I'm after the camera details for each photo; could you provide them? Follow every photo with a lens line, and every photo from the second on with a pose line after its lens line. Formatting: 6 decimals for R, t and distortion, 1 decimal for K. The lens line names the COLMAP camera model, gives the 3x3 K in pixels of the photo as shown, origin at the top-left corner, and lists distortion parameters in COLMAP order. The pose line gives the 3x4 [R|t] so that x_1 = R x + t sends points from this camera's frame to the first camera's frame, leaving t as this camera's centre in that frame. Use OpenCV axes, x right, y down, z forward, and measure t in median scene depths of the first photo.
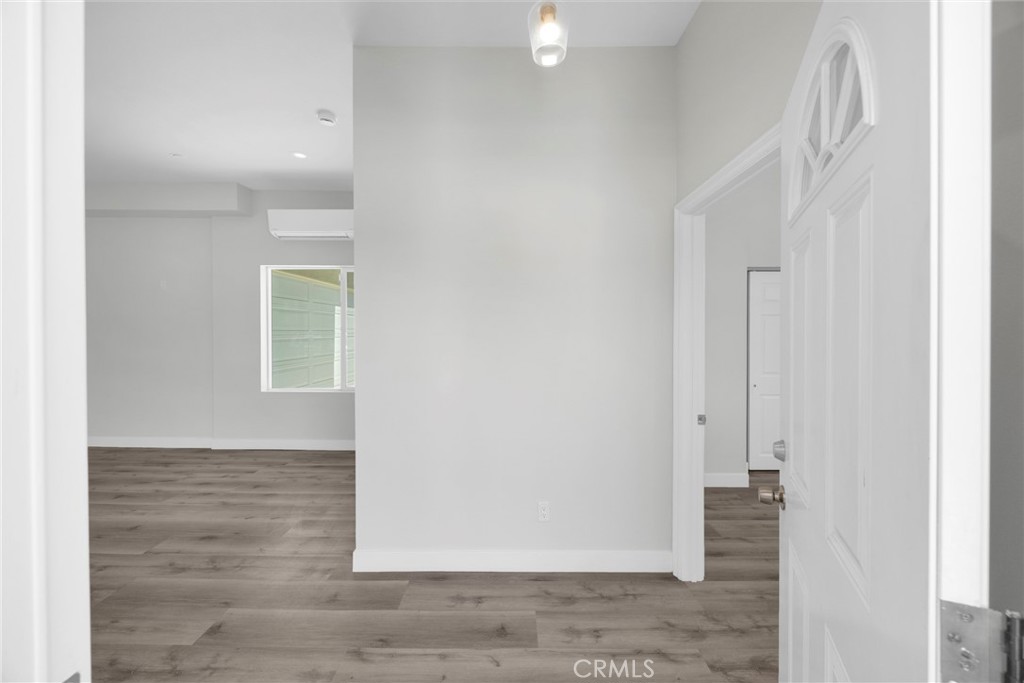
lens RADIAL K [[388.0, 0, 514.3], [0, 388.0, 338.7], [0, 0, 1]] dist [-0.009803, -0.000273]
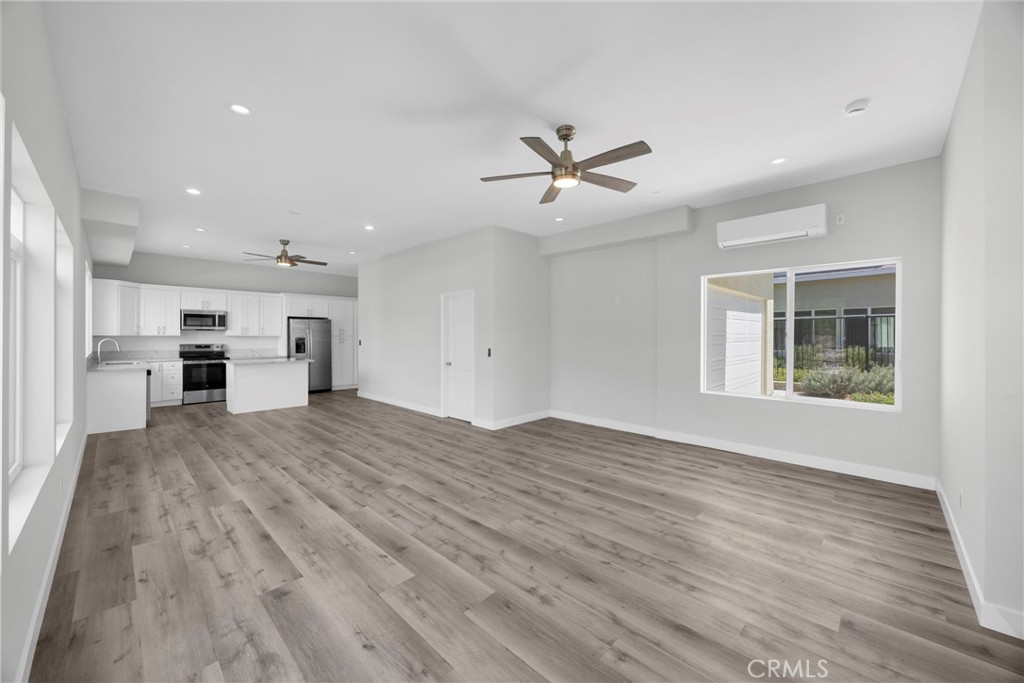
lens RADIAL K [[388.0, 0, 512.1], [0, 388.0, 338.7], [0, 0, 1]] dist [-0.009803, -0.000273]
pose [[0.698059, -0.001859, -0.716038, -0.304838], [-0.006225, 0.999943, -0.008664, -0.002072], [0.716013, 0.010506, 0.698008, -0.173921]]
